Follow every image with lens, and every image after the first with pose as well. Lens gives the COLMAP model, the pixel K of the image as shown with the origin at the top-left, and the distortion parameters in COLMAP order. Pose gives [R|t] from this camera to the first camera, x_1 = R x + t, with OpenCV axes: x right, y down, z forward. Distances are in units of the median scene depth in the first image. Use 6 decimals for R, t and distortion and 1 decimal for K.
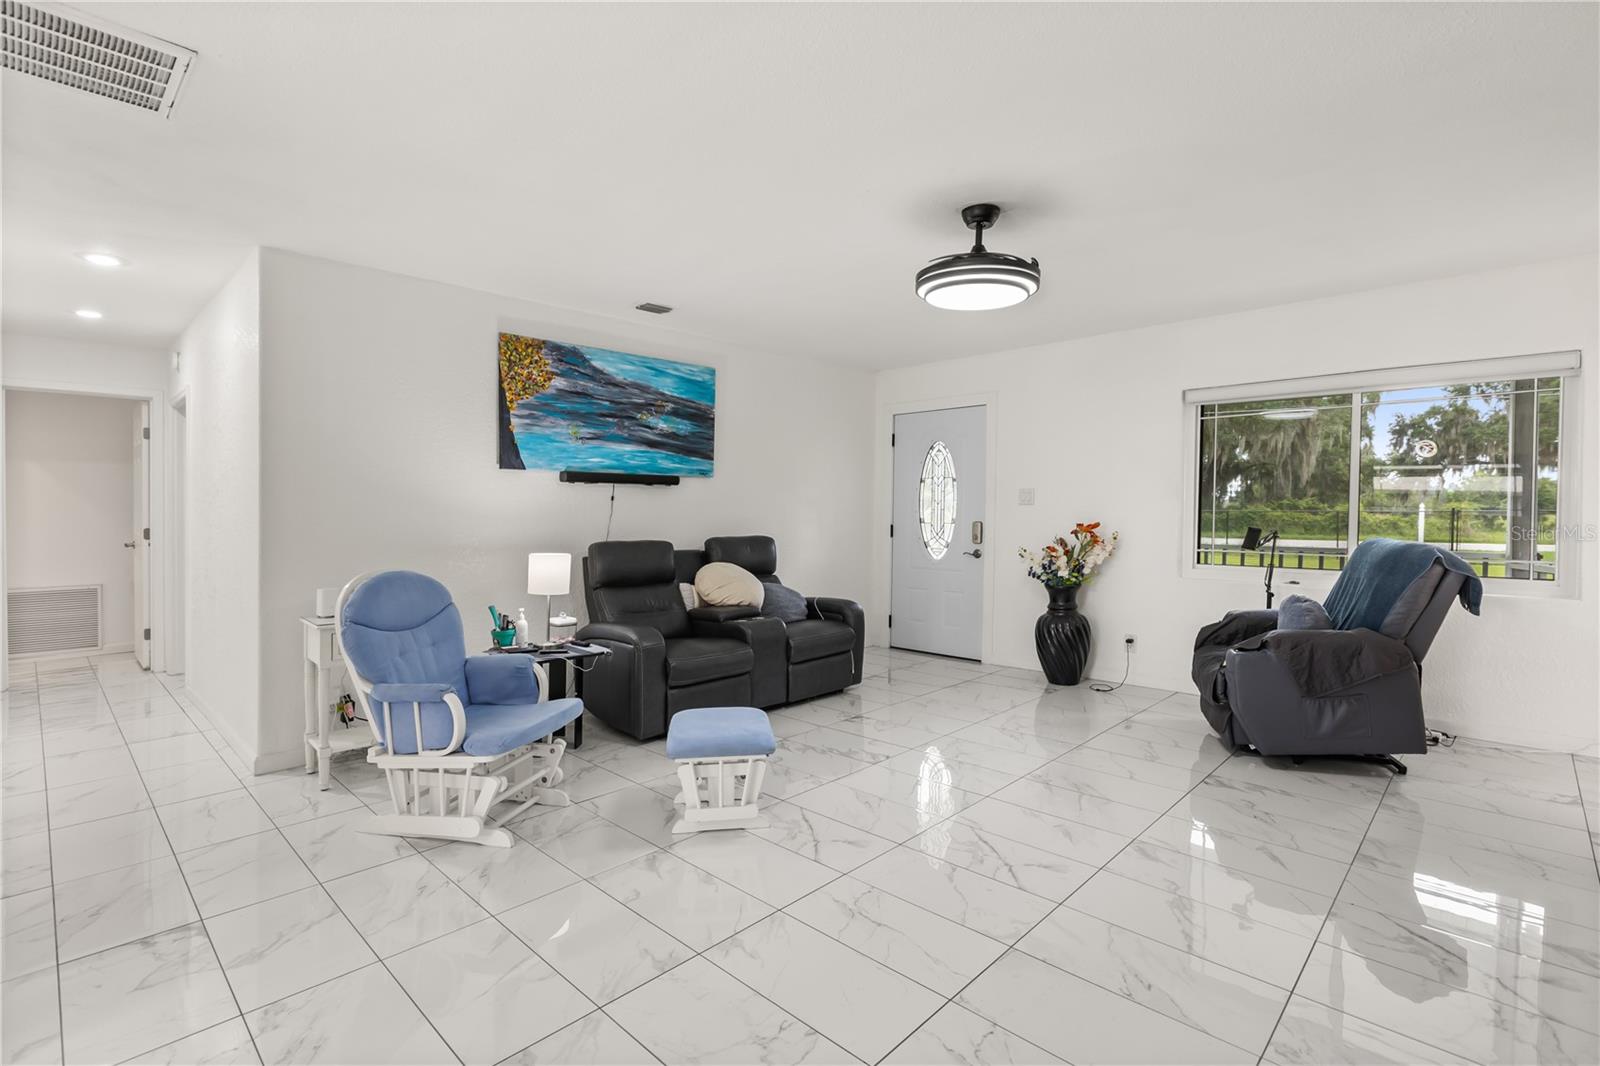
lens RADIAL K [[741.8, 0, 796.3], [0, 741.8, 542.5], [0, 0, 1]] dist [-0.003156, 0.000365]
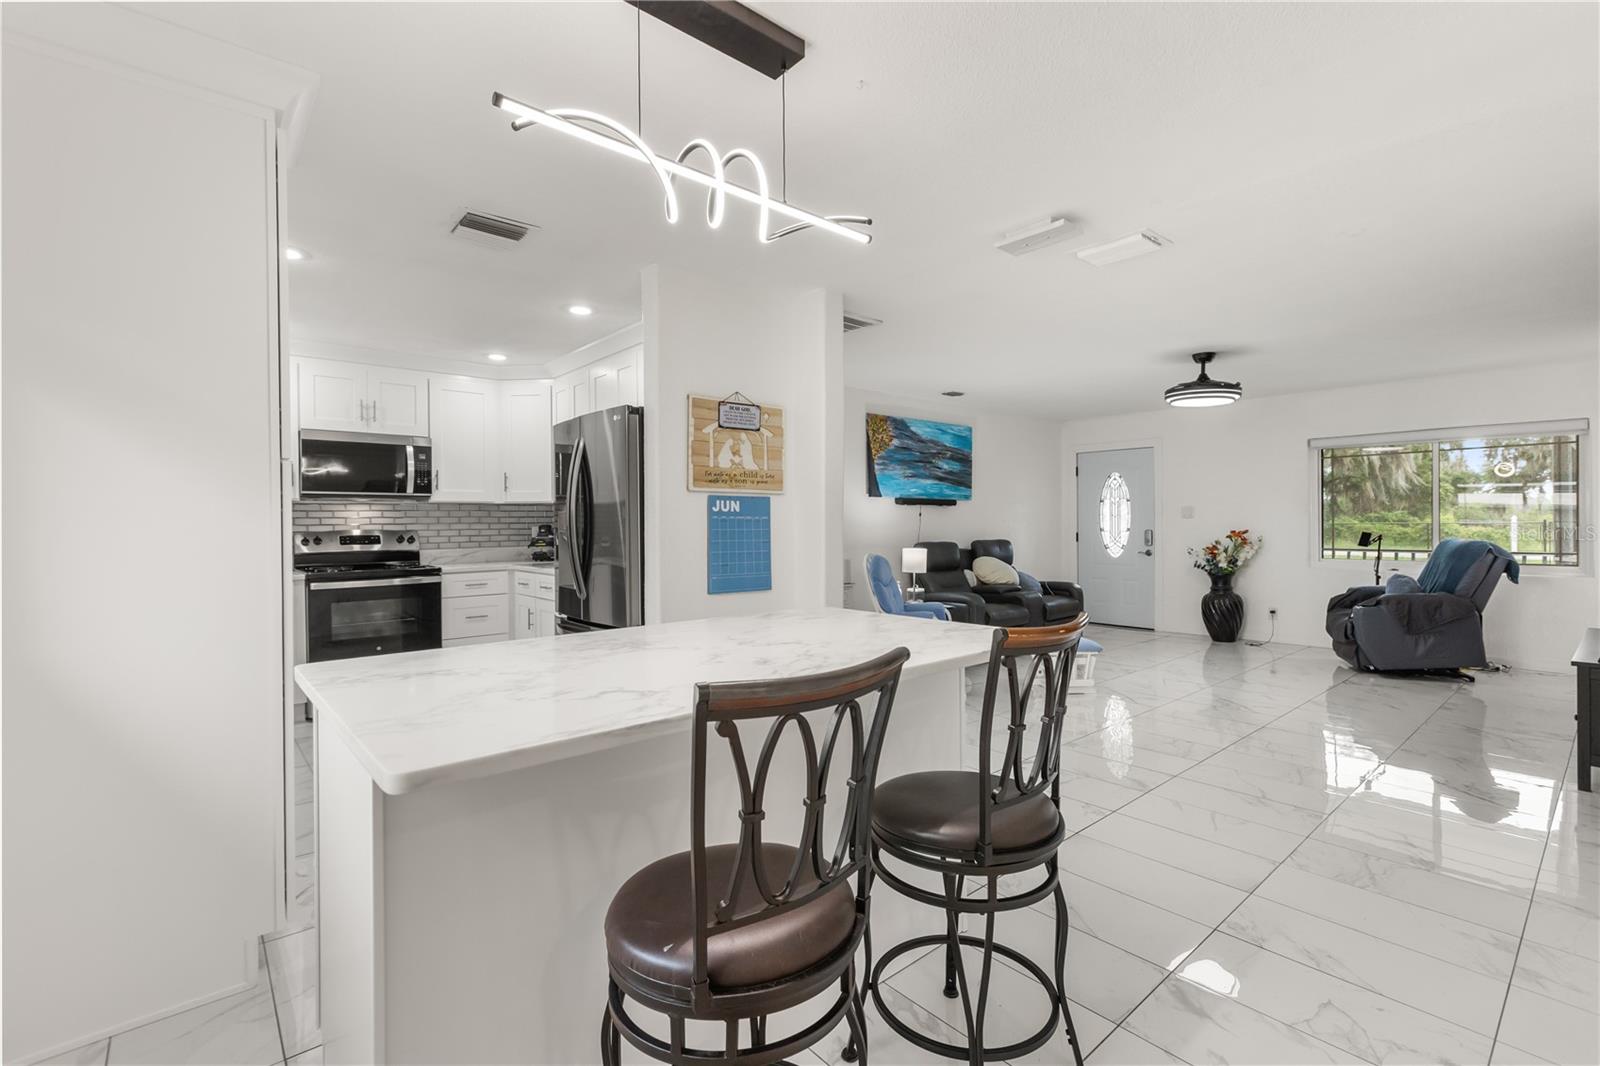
lens RADIAL K [[722.3, 0, 795.1], [0, 722.3, 525.6], [0, 0, 1]] dist [0.003497, -0.000750]
pose [[0.996052, -0.001444, -0.088760, -0.365824], [-0.002205, 0.999157, -0.040988, 0.025610], [0.088745, 0.041022, 0.995209, -0.511860]]
